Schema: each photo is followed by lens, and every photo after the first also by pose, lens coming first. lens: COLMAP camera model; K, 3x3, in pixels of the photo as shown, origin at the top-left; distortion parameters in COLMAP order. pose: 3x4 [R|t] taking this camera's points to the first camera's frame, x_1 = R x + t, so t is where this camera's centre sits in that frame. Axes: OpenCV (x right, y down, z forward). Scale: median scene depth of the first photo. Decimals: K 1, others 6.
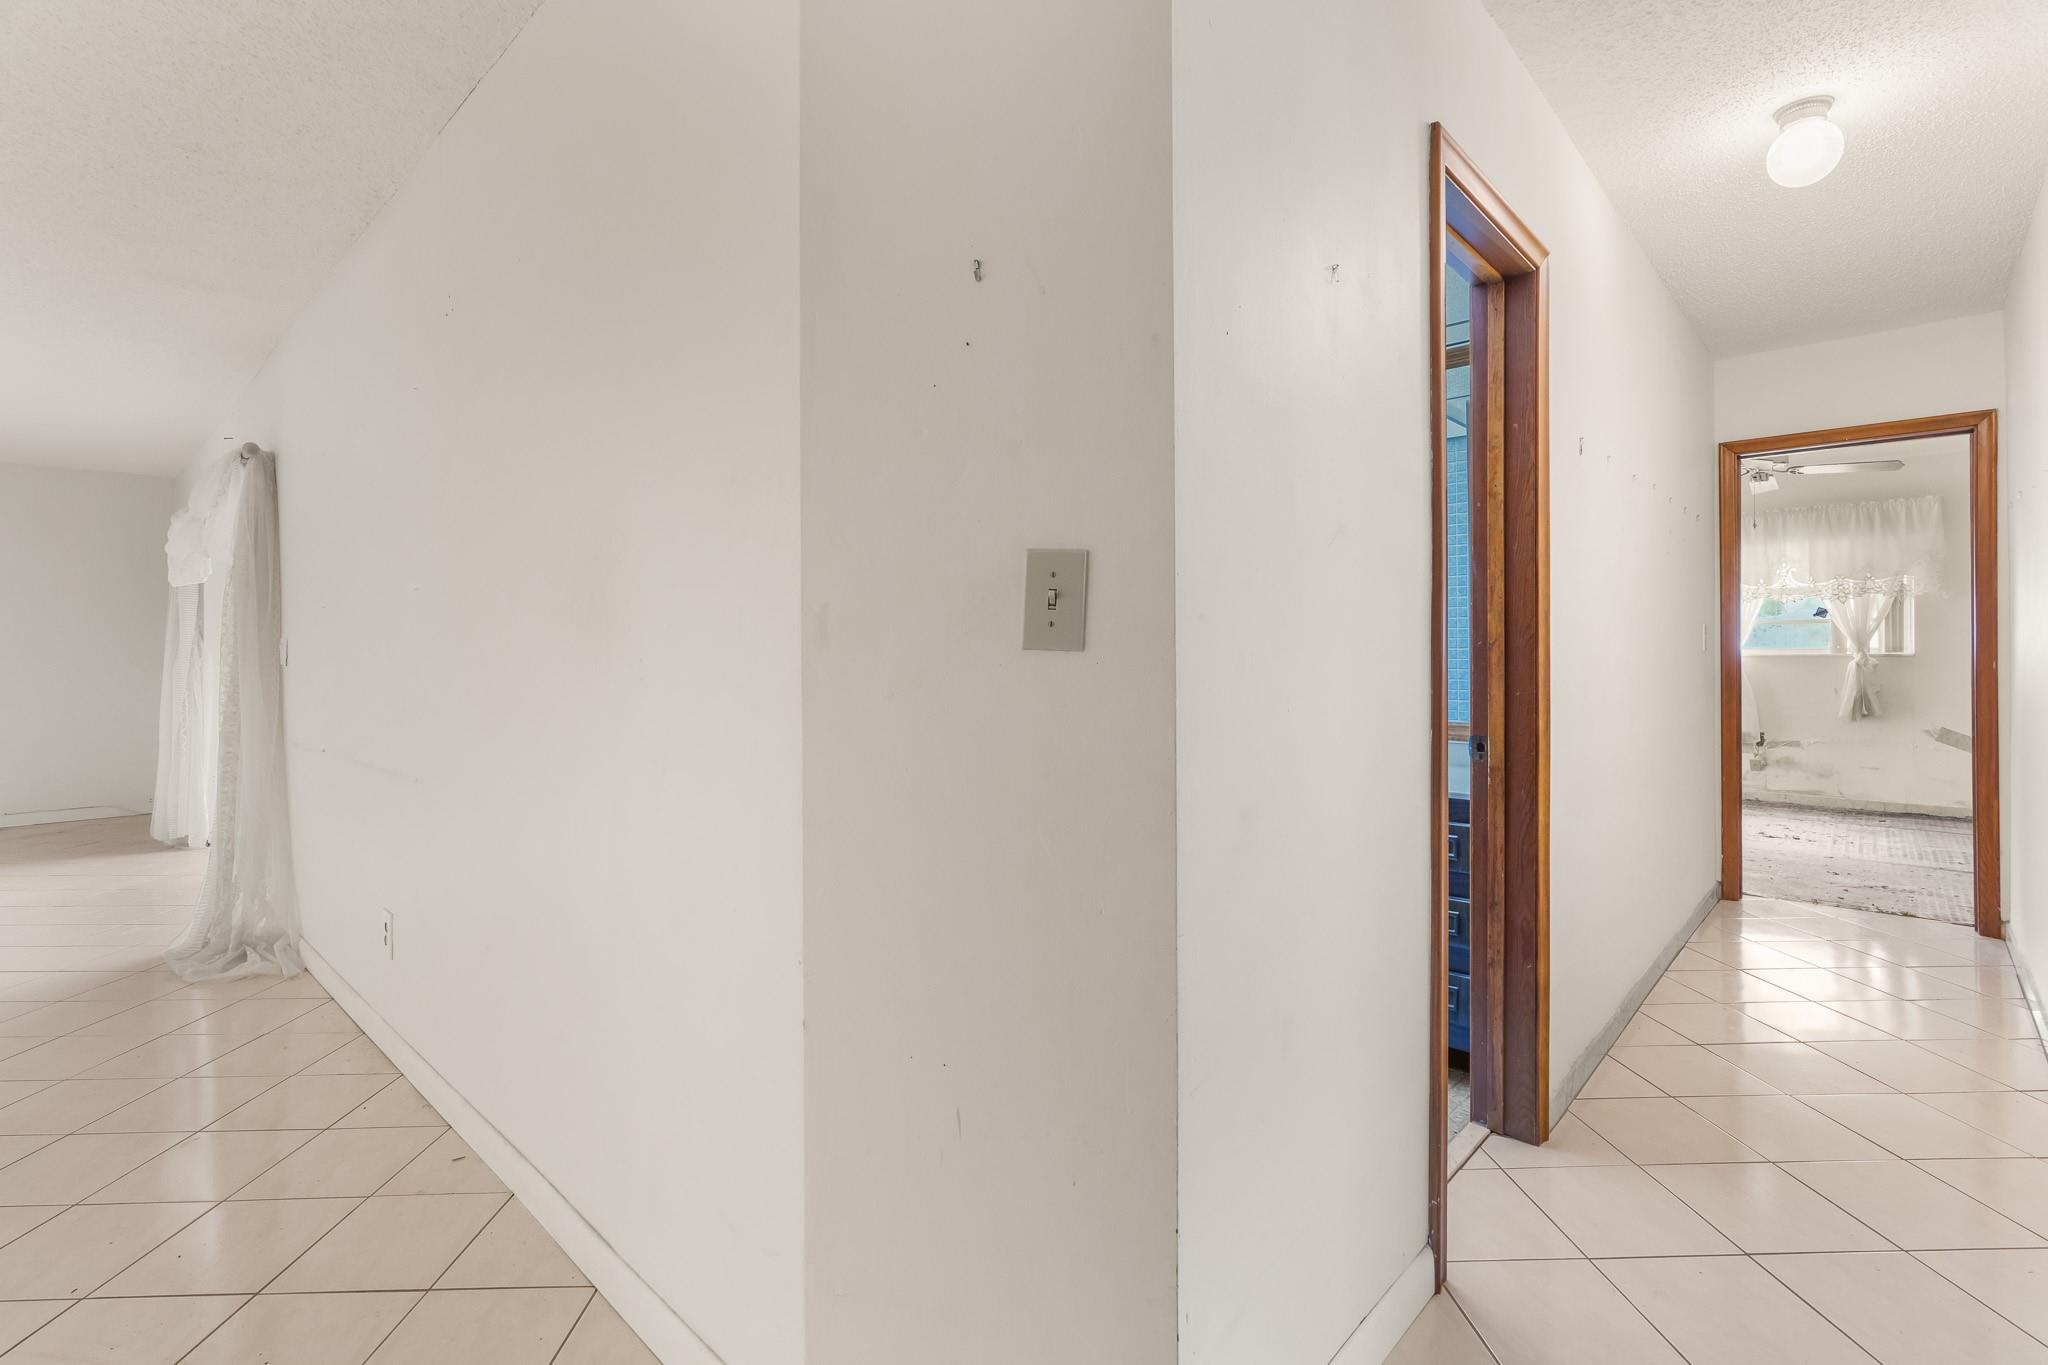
lens RADIAL K [[927.7, 0, 1024.3], [0, 927.7, 660.9], [0, 0, 1]] dist [-0.007008, -0.000433]
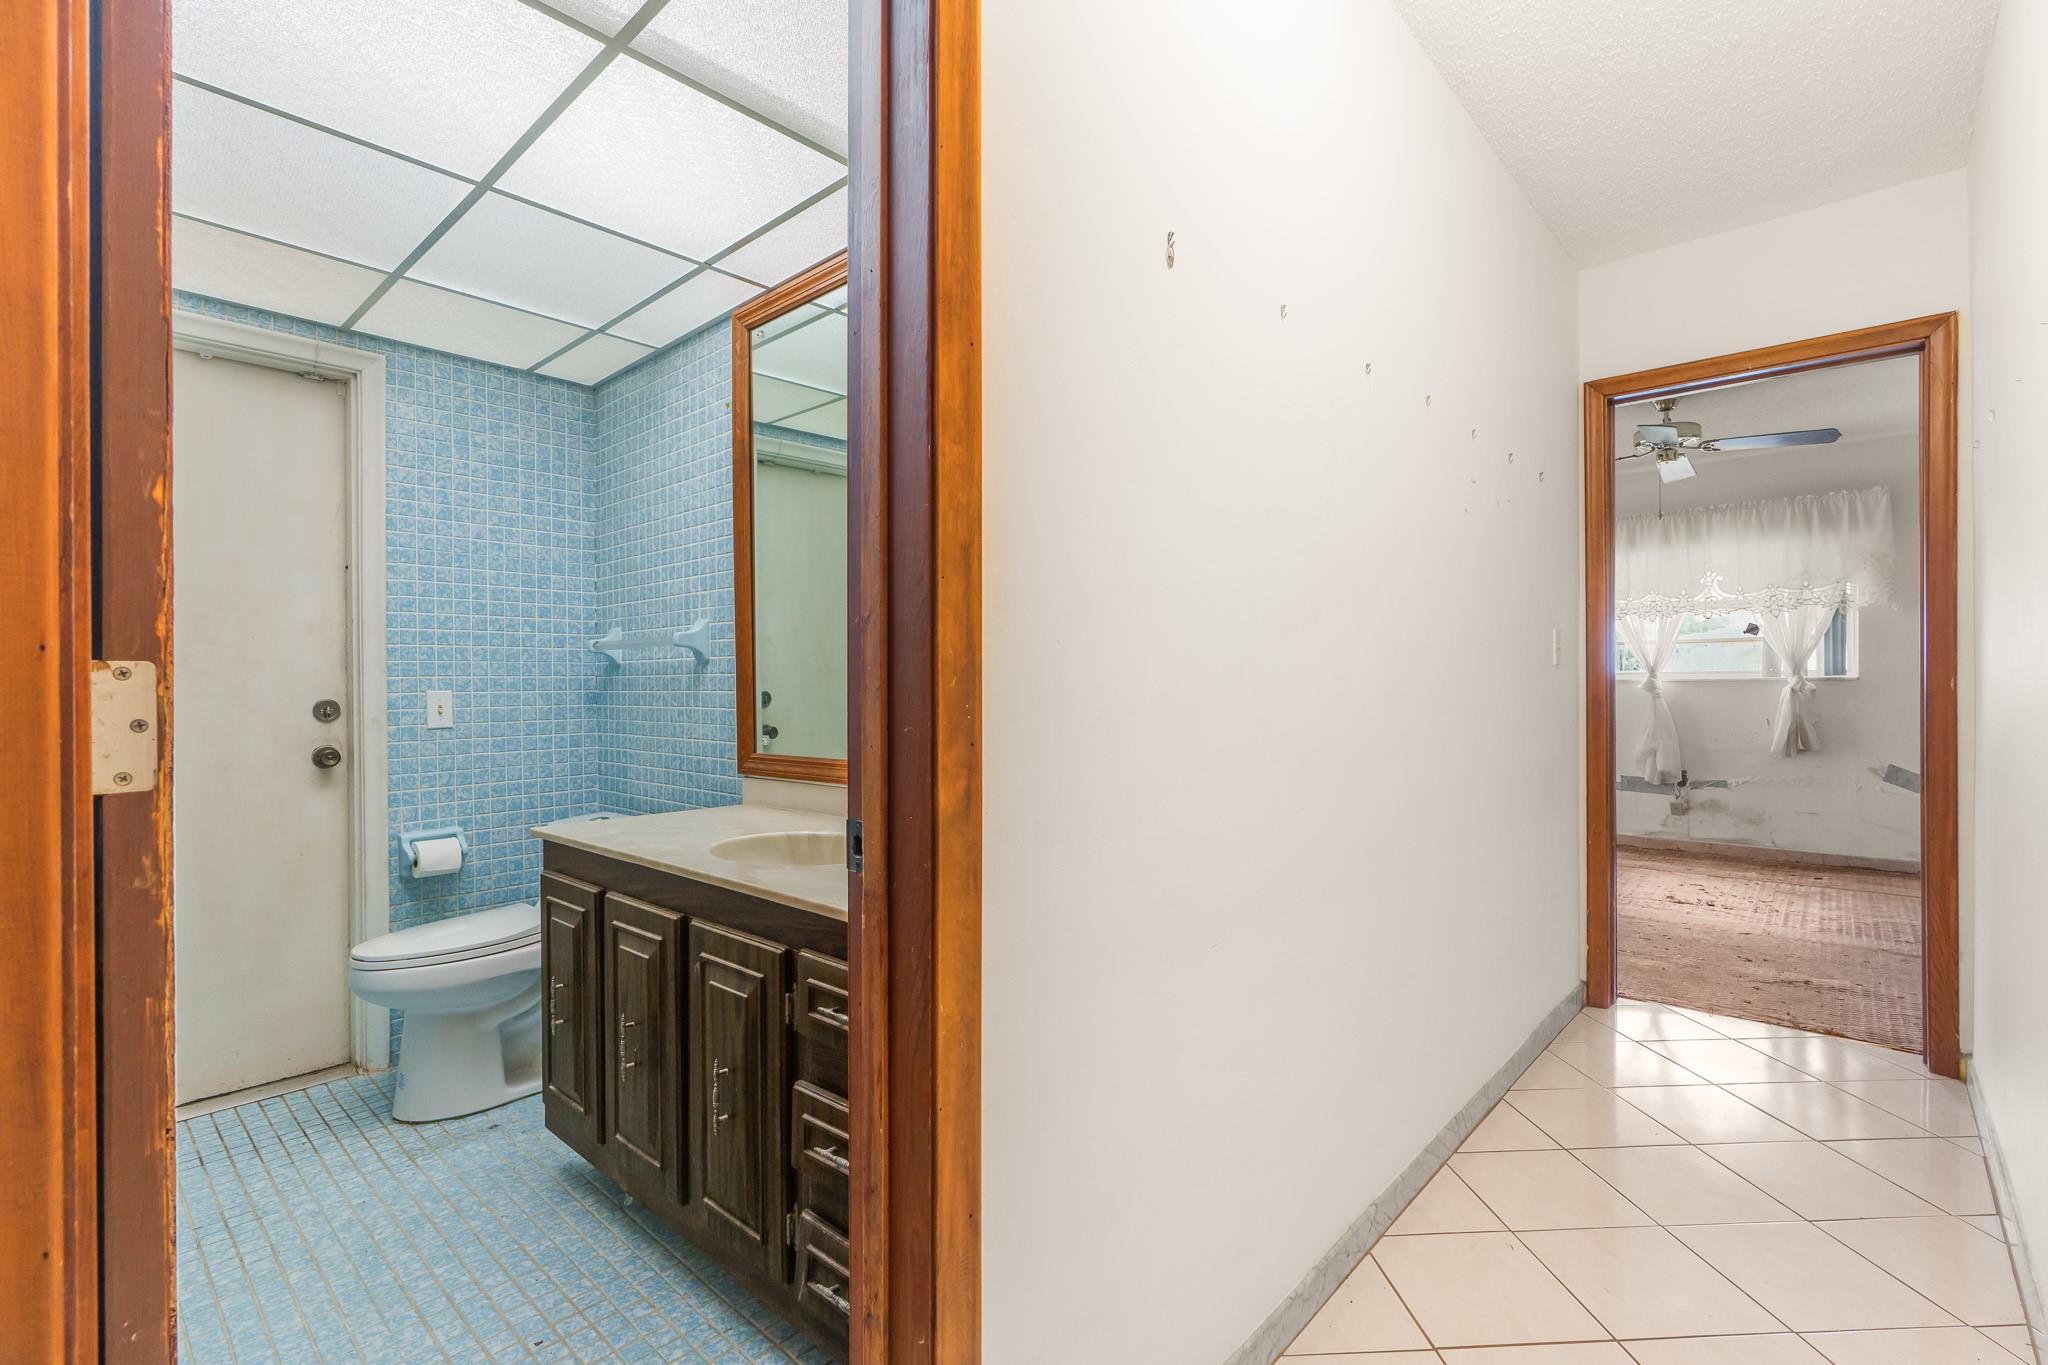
lens RADIAL K [[926.8, 0, 1020.6], [0, 926.8, 701.6], [0, 0, 1]] dist [-0.010242, 0.000861]
pose [[0.999809, -0.003246, 0.019291, 0.222154], [0.003101, 0.999967, 0.007524, 0.007153], [-0.019315, -0.007463, 0.999786, 0.210959]]
